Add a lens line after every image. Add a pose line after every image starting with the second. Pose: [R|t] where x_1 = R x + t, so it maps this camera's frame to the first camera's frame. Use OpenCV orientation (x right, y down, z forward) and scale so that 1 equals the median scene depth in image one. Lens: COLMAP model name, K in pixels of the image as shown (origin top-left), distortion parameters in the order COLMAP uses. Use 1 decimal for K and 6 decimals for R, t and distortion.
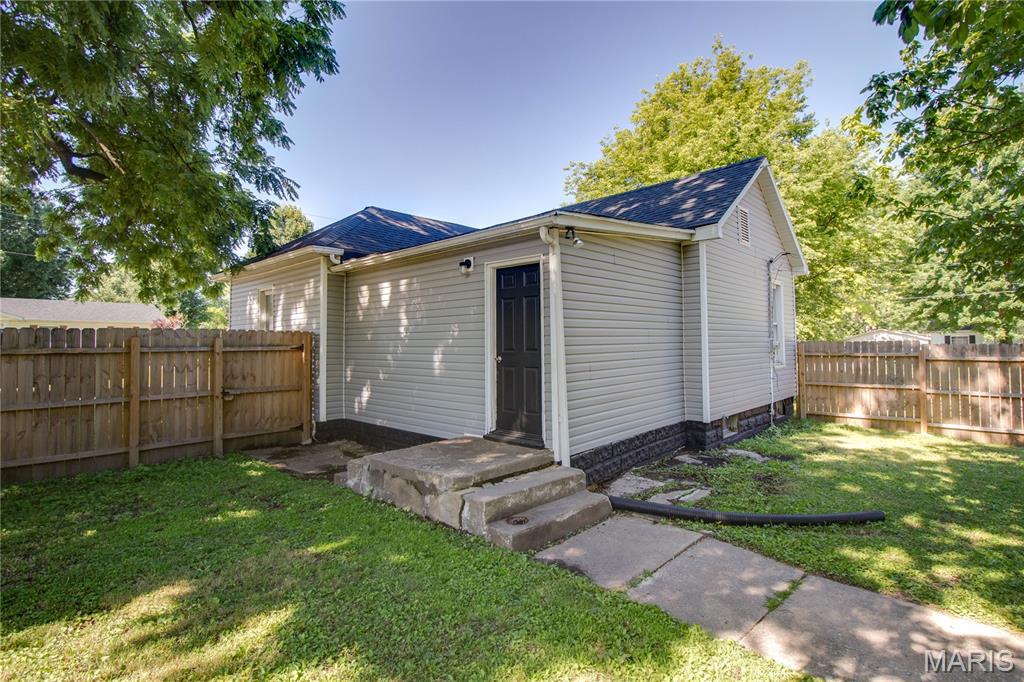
lens RADIAL K [[502.0, 0, 517.2], [0, 502.0, 324.7], [0, 0, 1]] dist [-0.000314, -0.000355]
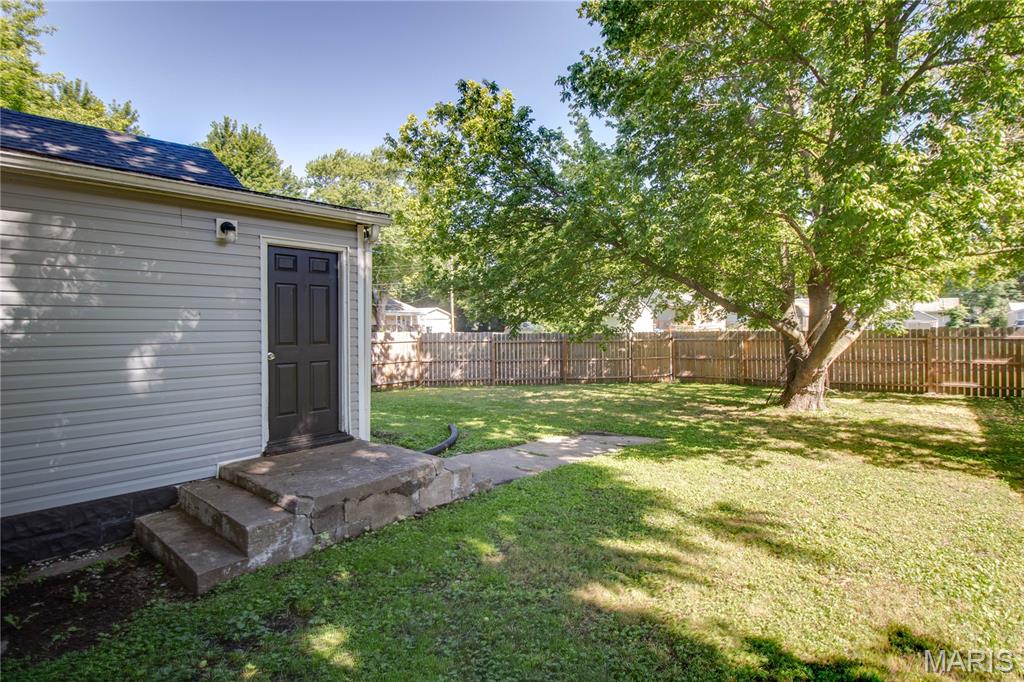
lens RADIAL K [[502.0, 0, 517.2], [0, 502.0, 324.7], [0, 0, 1]] dist [-0.000314, -0.000355]
pose [[-0.012300, 0.010275, 0.999872, -0.841876], [-0.026379, 0.999596, -0.010597, 0.015528], [-0.999576, -0.026506, -0.012024, 0.599231]]
